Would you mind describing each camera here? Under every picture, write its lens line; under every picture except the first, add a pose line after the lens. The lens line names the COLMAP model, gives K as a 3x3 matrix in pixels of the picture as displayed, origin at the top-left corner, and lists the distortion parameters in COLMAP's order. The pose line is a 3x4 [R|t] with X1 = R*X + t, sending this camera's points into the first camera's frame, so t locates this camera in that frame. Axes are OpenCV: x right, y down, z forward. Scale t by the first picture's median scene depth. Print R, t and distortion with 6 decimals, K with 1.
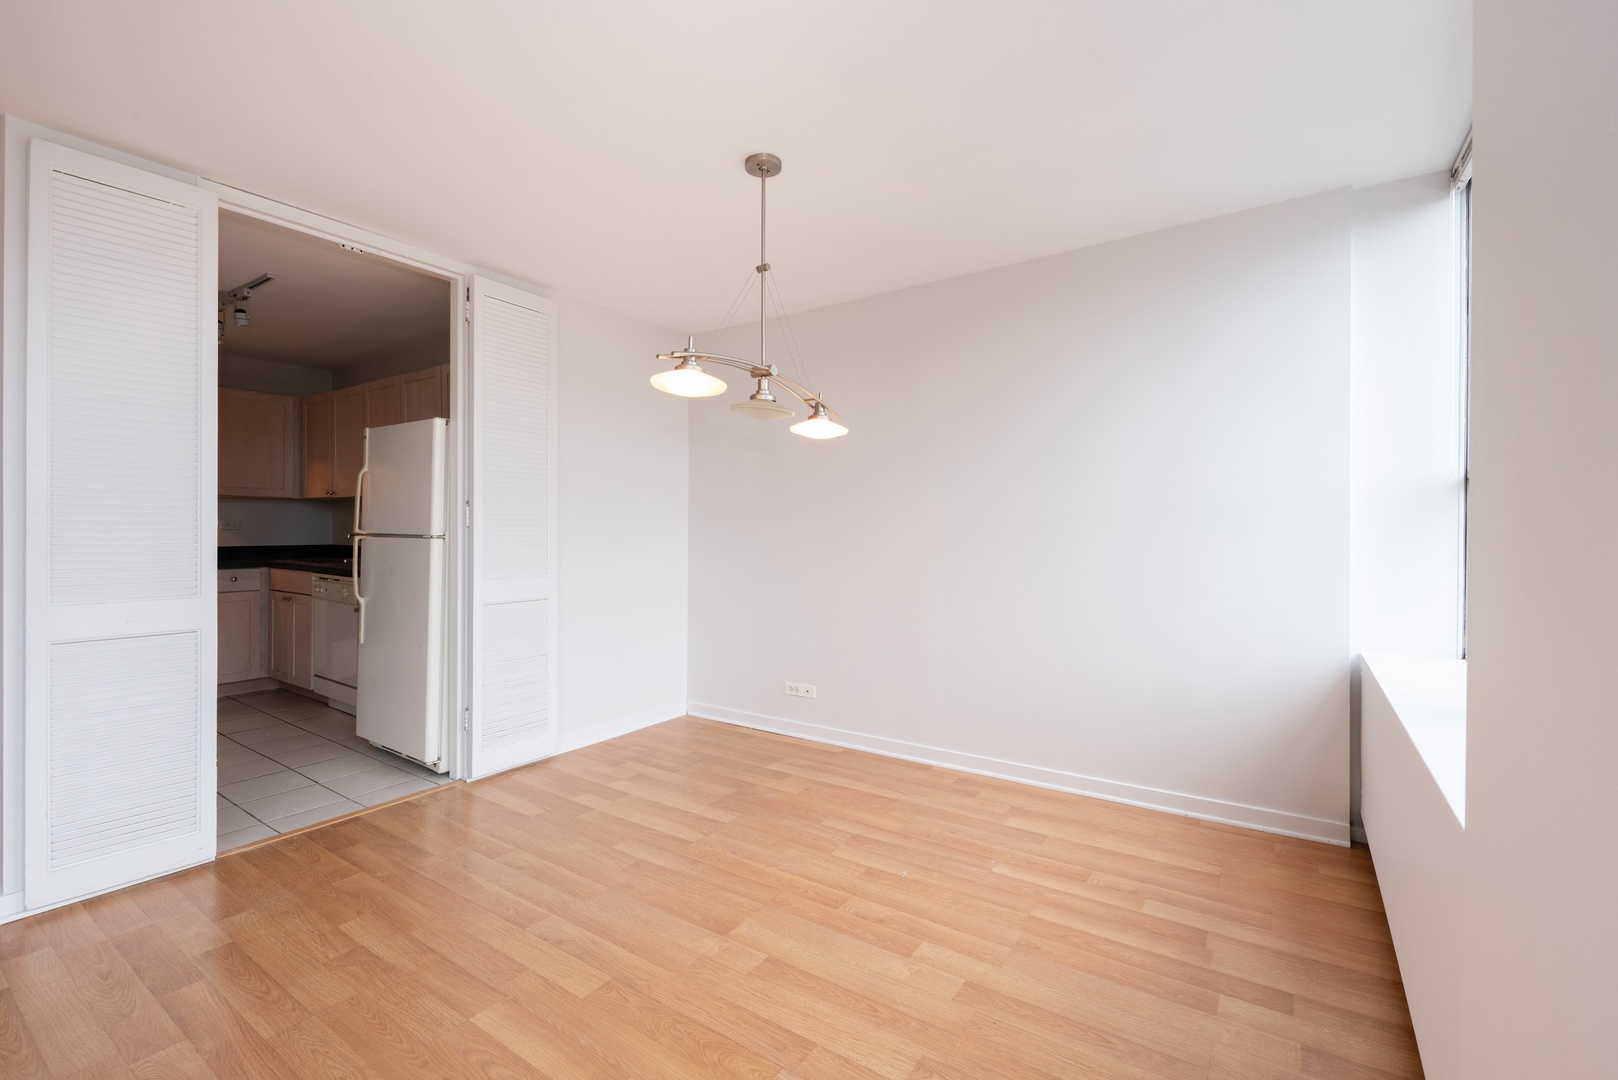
lens RADIAL K [[696.1, 0, 809.0], [0, 696.1, 540.0], [0, 0, 1]] dist [-0.000817, -0.000143]
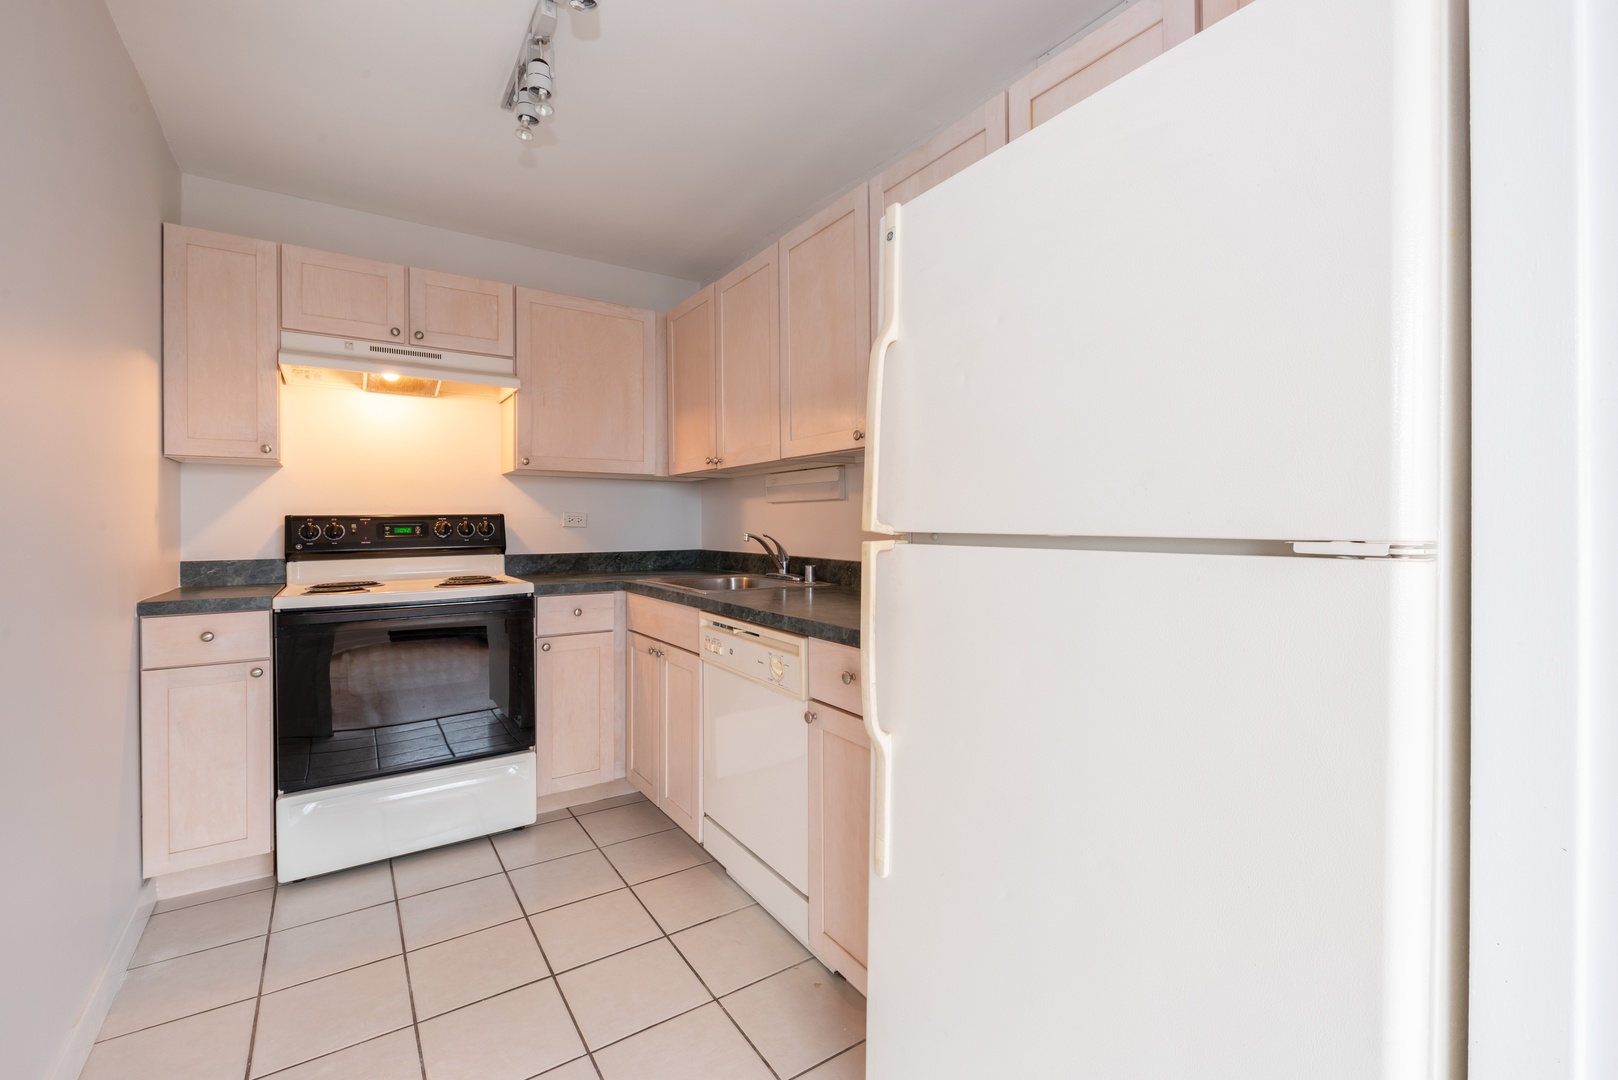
lens RADIAL K [[696.1, 0, 809.0], [0, 696.1, 540.0], [0, 0, 1]] dist [-0.000817, -0.000143]
pose [[0.927665, 0.000387, -0.373414, -0.419252], [0.001527, 0.999987, 0.004829, -0.006077], [0.373411, -0.005050, 0.927652, 0.520070]]
